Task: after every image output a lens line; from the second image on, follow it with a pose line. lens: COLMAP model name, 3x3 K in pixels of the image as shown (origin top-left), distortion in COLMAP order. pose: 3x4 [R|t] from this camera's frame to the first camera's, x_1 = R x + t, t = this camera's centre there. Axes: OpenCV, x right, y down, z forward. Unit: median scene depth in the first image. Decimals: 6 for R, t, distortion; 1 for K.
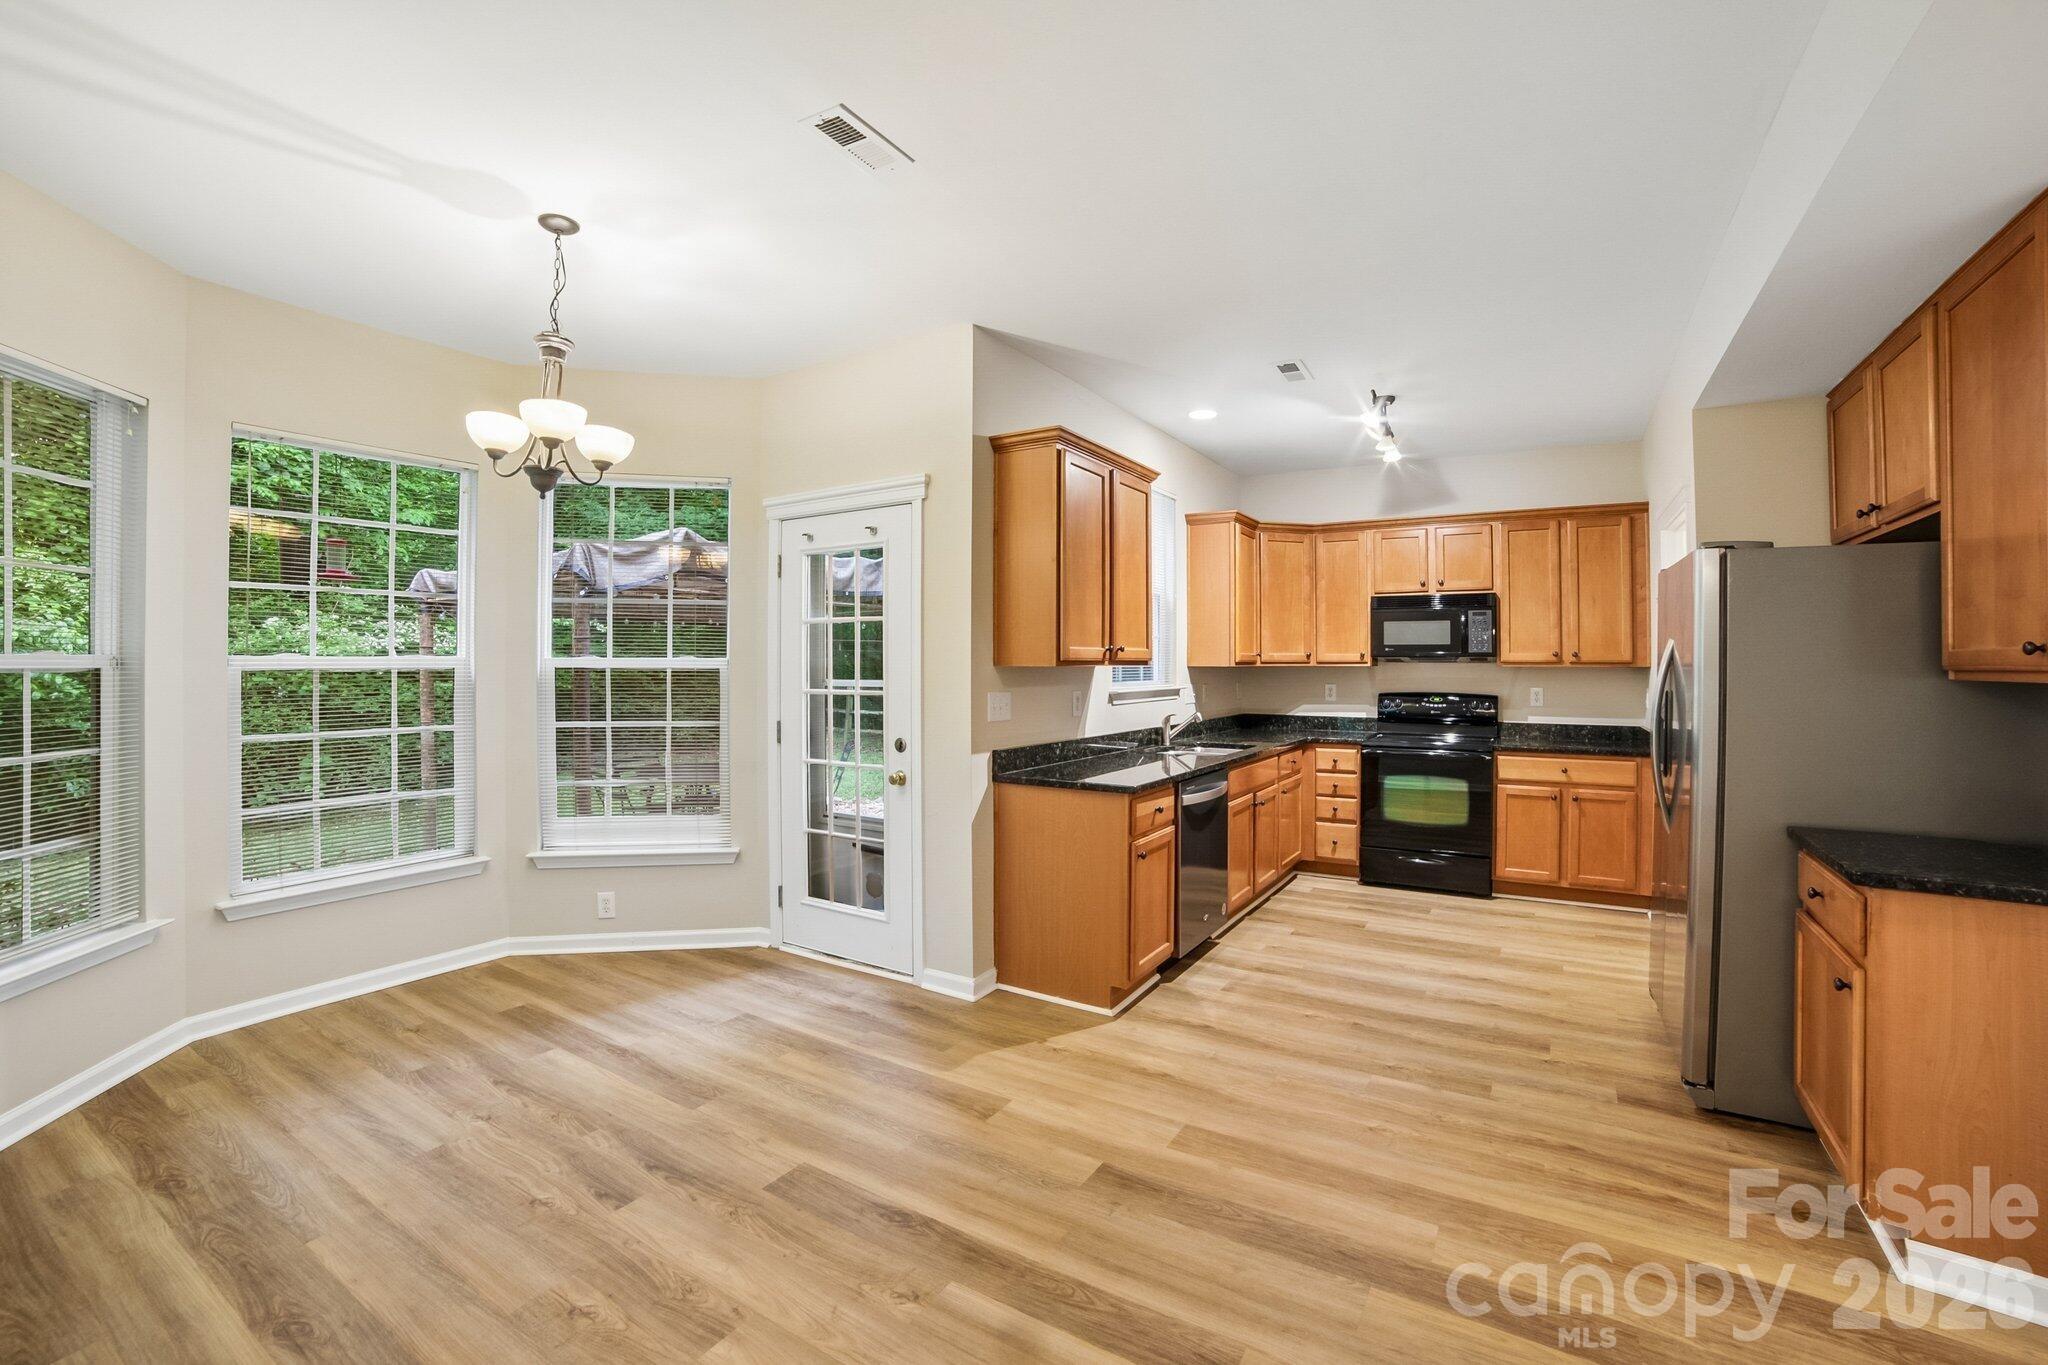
lens RADIAL K [[851.0, 0, 1035.2], [0, 851.0, 669.8], [0, 0, 1]] dist [-0.082175, 0.028401]
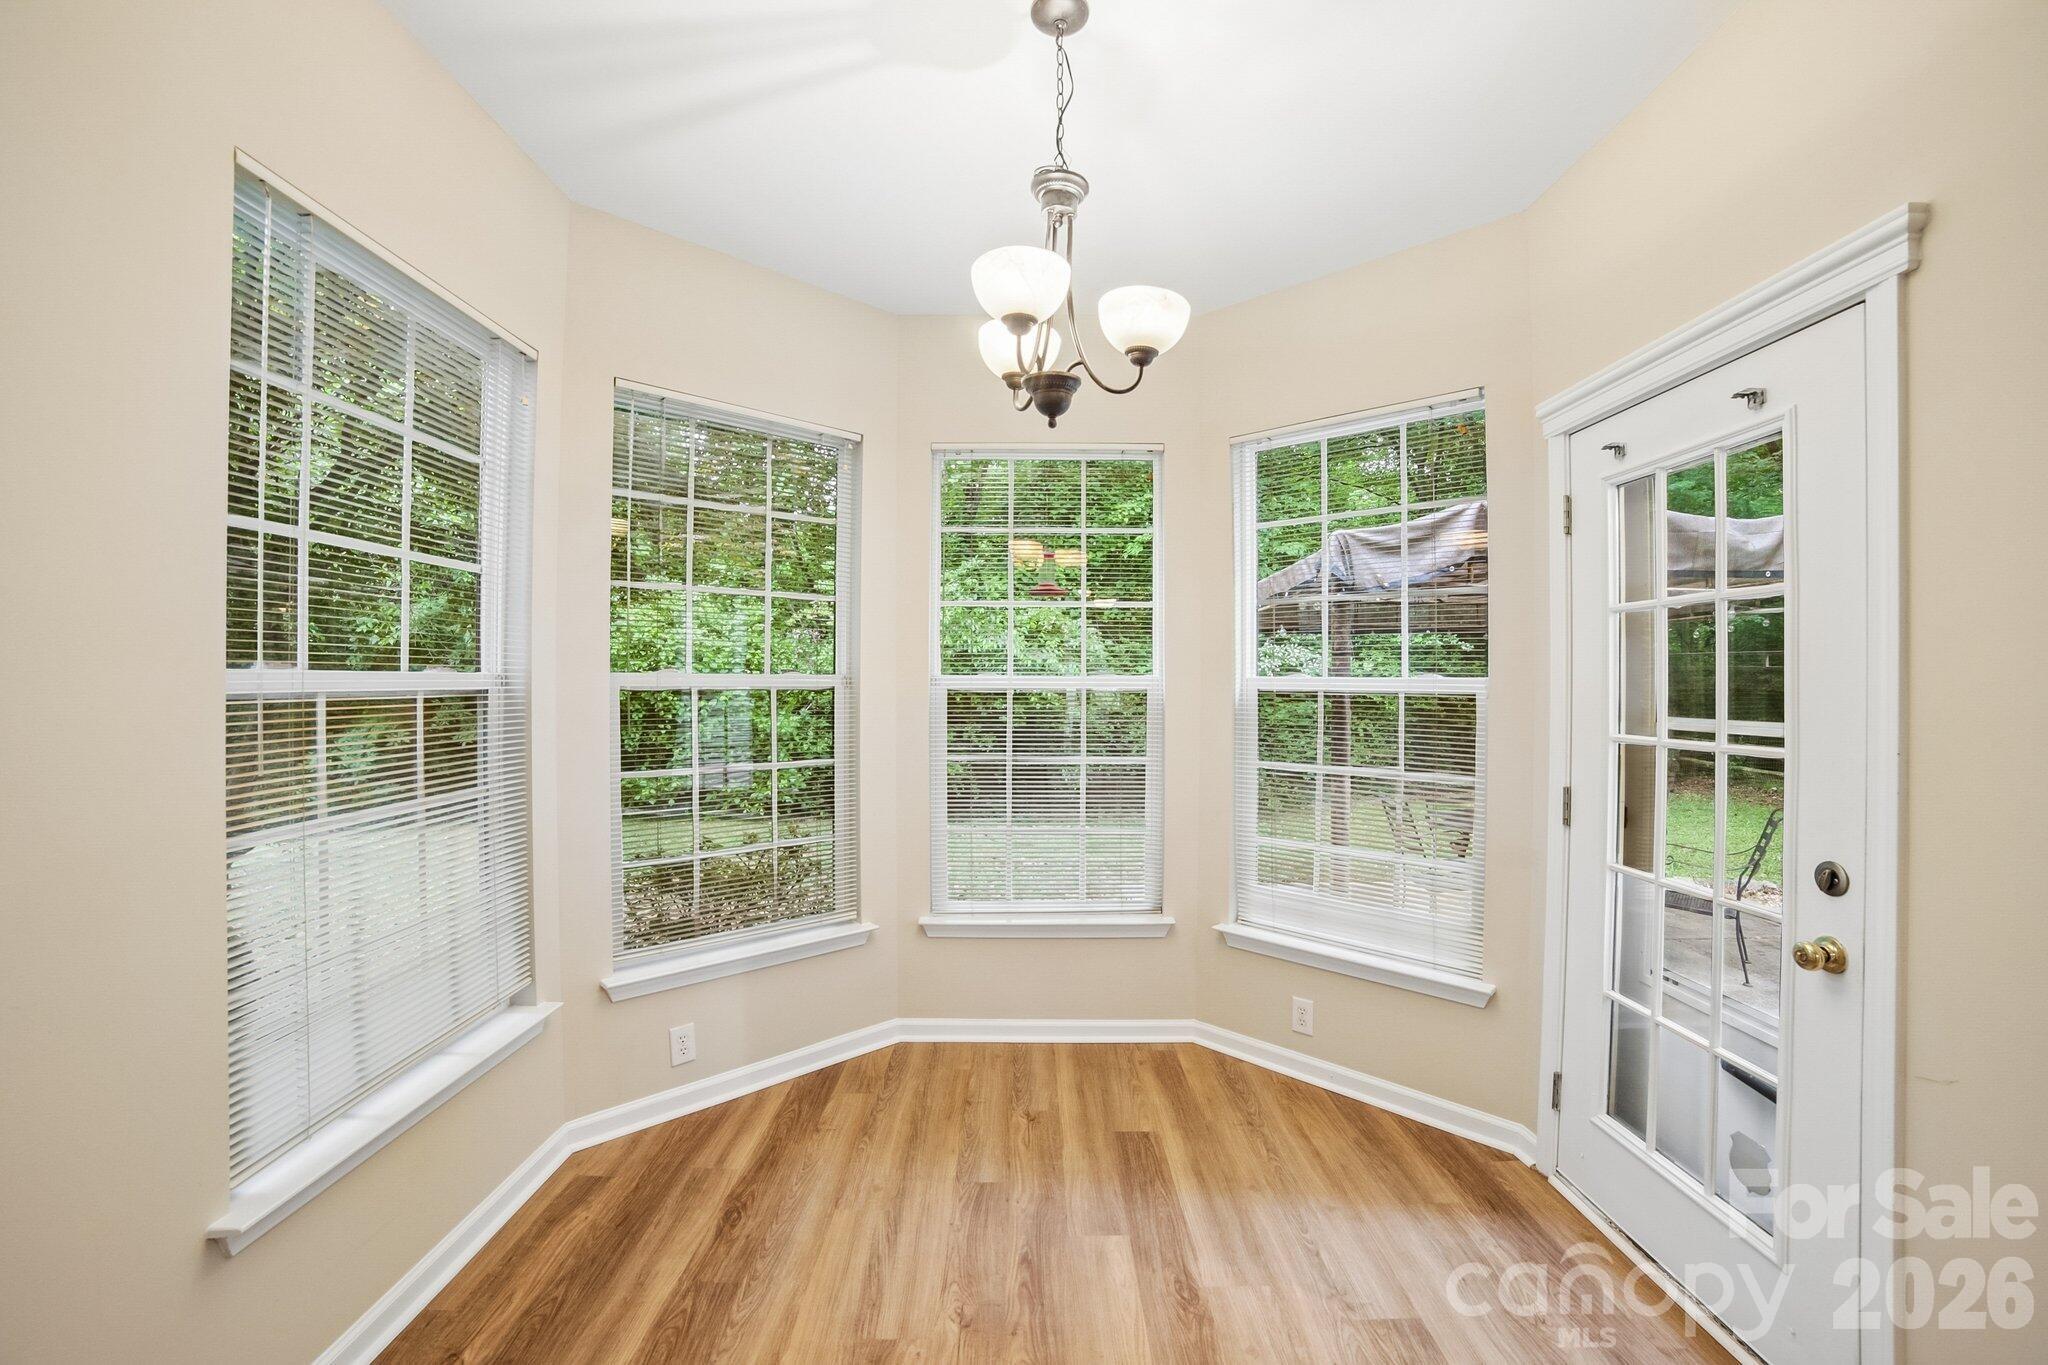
lens RADIAL K [[838.4, 0, 1024.0], [0, 838.4, 682.5], [0, 0, 1]] dist [-0.100127, 0.033189]
pose [[0.527227, 0.001913, -0.849723, -0.041019], [-0.011352, 0.999924, -0.004792, -0.003720], [0.849649, 0.012173, 0.527208, 0.465931]]
